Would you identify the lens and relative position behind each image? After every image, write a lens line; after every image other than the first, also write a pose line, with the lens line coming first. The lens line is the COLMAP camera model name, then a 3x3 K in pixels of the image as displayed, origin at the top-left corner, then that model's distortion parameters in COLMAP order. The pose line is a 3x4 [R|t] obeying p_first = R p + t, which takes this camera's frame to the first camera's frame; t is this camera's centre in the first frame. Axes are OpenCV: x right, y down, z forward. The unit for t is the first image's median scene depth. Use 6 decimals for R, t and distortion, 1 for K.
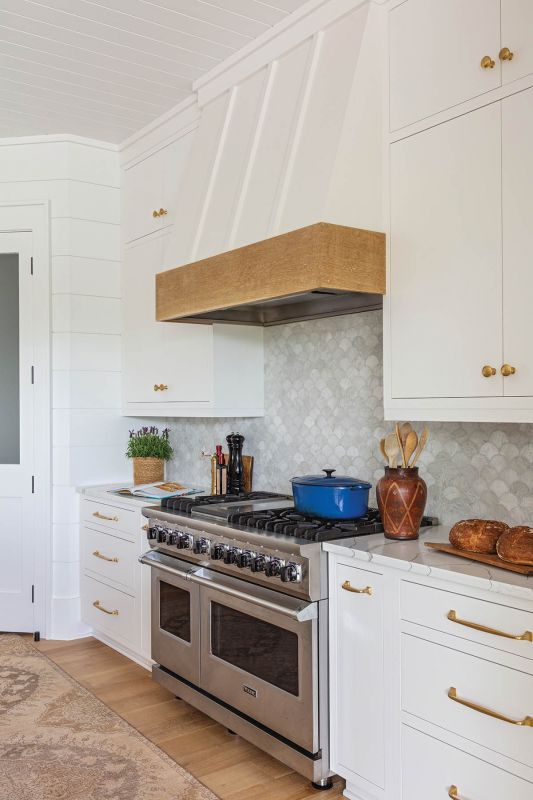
lens RADIAL K [[743.7, 0, 266.5], [0, 743.7, 400.0], [0, 0, 1]] dist [0.005301, 0.001301]
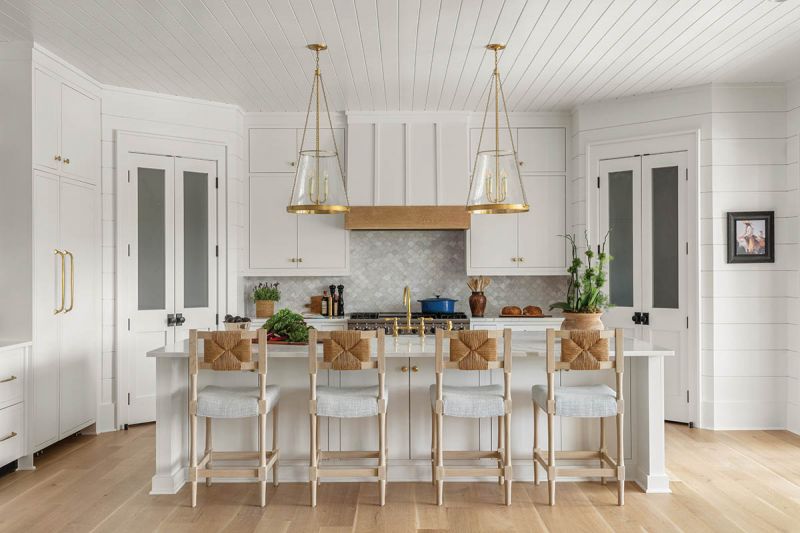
lens RADIAL K [[843.1, 0, 400.0], [0, 843.1, 266.5], [0, 0, 1]] dist [0.079492, 0.003708]
pose [[0.581596, 0.006727, 0.813450, -1.970651], [-0.006463, 0.999972, -0.003649, 0.005575], [-0.813452, -0.003136, 0.581623, -0.480837]]
